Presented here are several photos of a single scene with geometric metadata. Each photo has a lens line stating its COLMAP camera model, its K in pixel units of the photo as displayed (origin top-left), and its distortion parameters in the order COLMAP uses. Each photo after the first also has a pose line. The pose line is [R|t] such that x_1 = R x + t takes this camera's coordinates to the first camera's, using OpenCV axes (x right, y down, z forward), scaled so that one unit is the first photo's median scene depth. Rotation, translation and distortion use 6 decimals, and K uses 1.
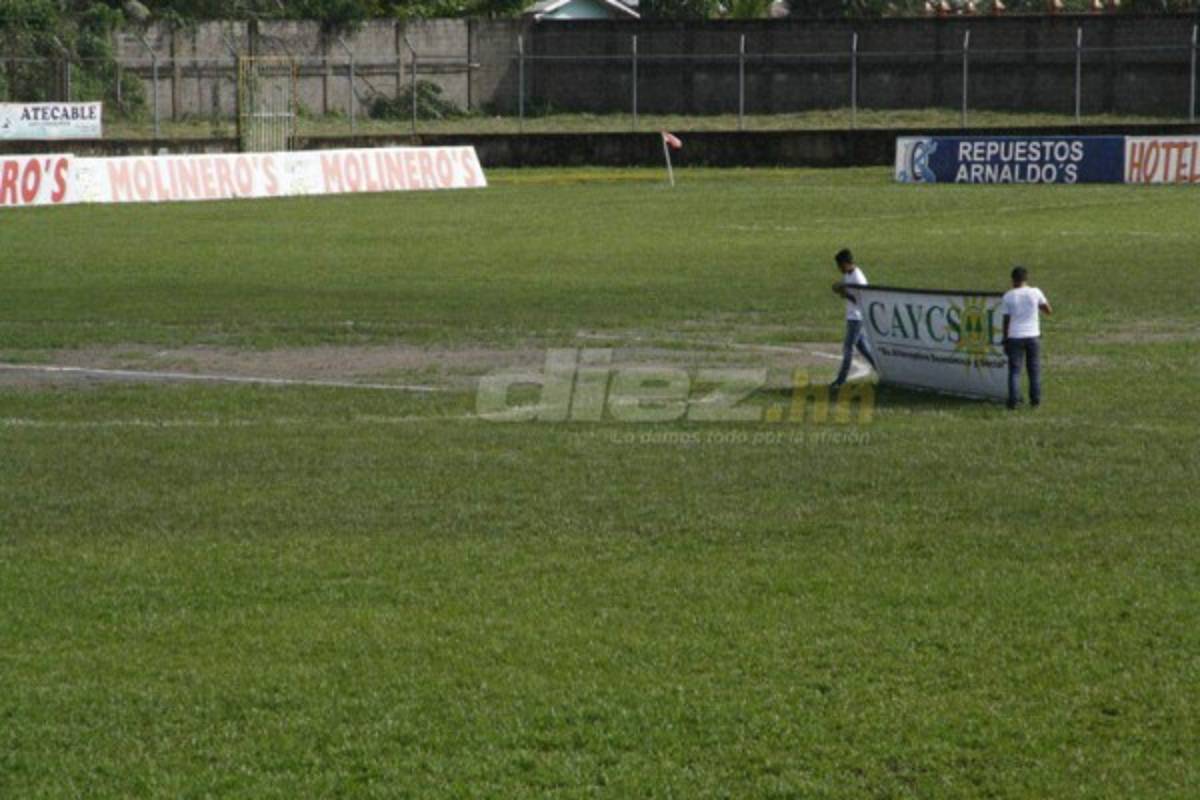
lens RADIAL K [[1021.3, 0, 600.0], [0, 1021.3, 400.0], [0, 0, 1]] dist [-0.178185, 0.177253]
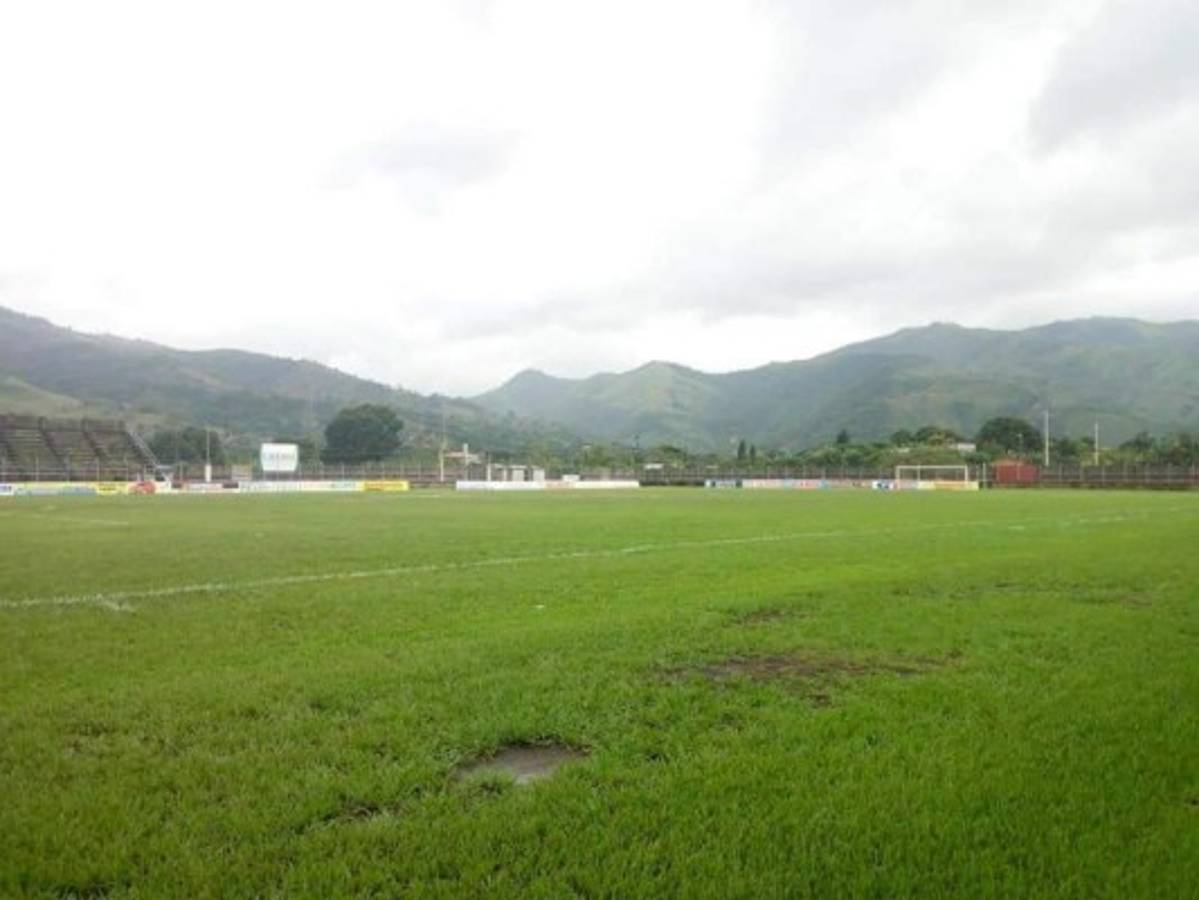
lens RADIAL K [[996.1, 0, 599.5], [0, 996.1, 450.0], [0, 0, 1]] dist [0.095530, -0.185239]
pose [[0.999772, 0.010855, 0.018401, -0.485475], [-0.008678, 0.993387, -0.114489, 0.266937], [-0.019522, 0.114303, 0.993254, -5.201505]]
